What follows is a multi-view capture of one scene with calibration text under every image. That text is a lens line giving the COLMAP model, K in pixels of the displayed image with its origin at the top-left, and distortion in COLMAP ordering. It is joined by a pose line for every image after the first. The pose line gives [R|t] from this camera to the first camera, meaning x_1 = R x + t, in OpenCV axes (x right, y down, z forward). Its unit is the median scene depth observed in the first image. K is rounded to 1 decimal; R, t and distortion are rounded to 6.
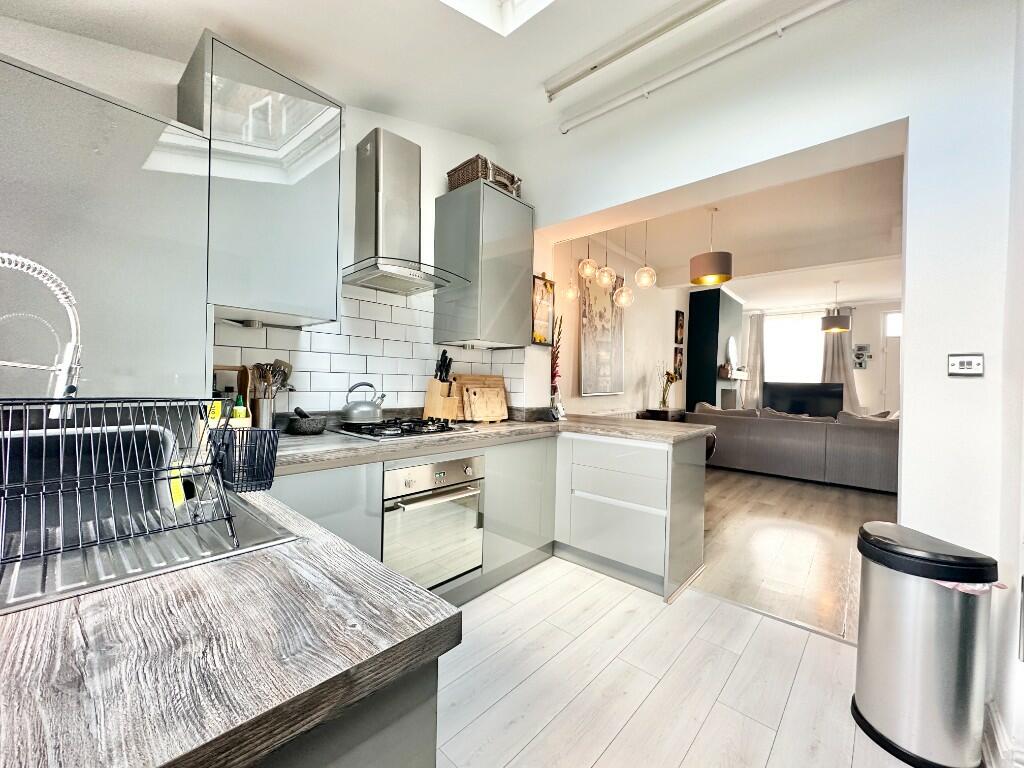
lens RADIAL K [[409.7, 0, 510.6], [0, 409.7, 388.7], [0, 0, 1]] dist [0.002423, 0.000173]
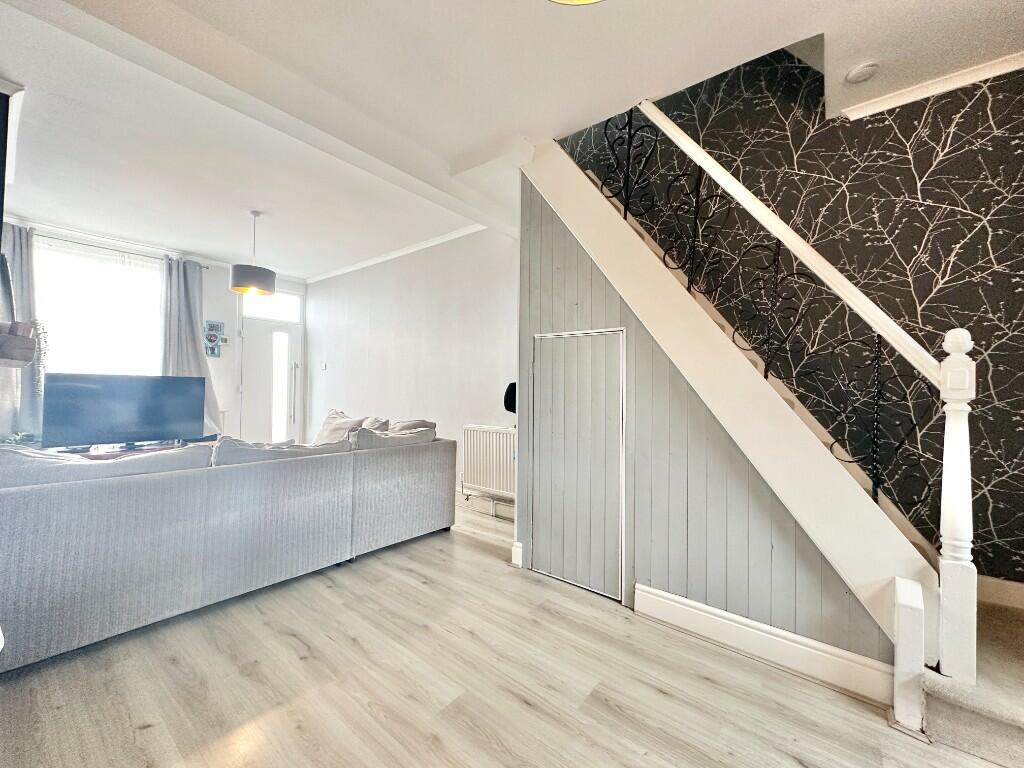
lens RADIAL K [[409.7, 0, 514.0], [0, 409.7, 383.8], [0, 0, 1]] dist [0.002423, 0.000173]
pose [[-0.048591, -0.012383, 0.998742, 0.131050], [-0.001951, 0.999922, 0.012302, -0.011858], [-0.998817, -0.001350, -0.048612, 0.522445]]
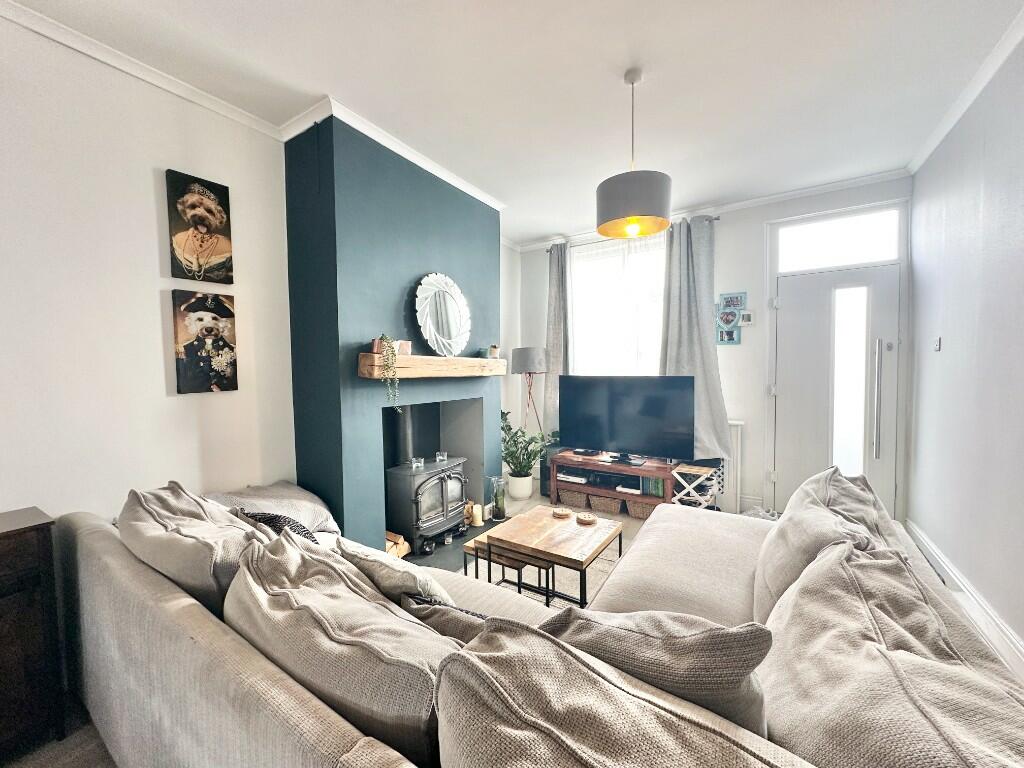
lens RADIAL K [[409.7, 0, 512.9], [0, 409.7, 385.0], [0, 0, 1]] dist [0.002423, 0.000173]
pose [[0.987009, -0.043555, 0.154646, 0.521080], [0.039147, 0.998739, 0.031441, -0.025395], [-0.155820, -0.024978, 0.987470, 0.560425]]
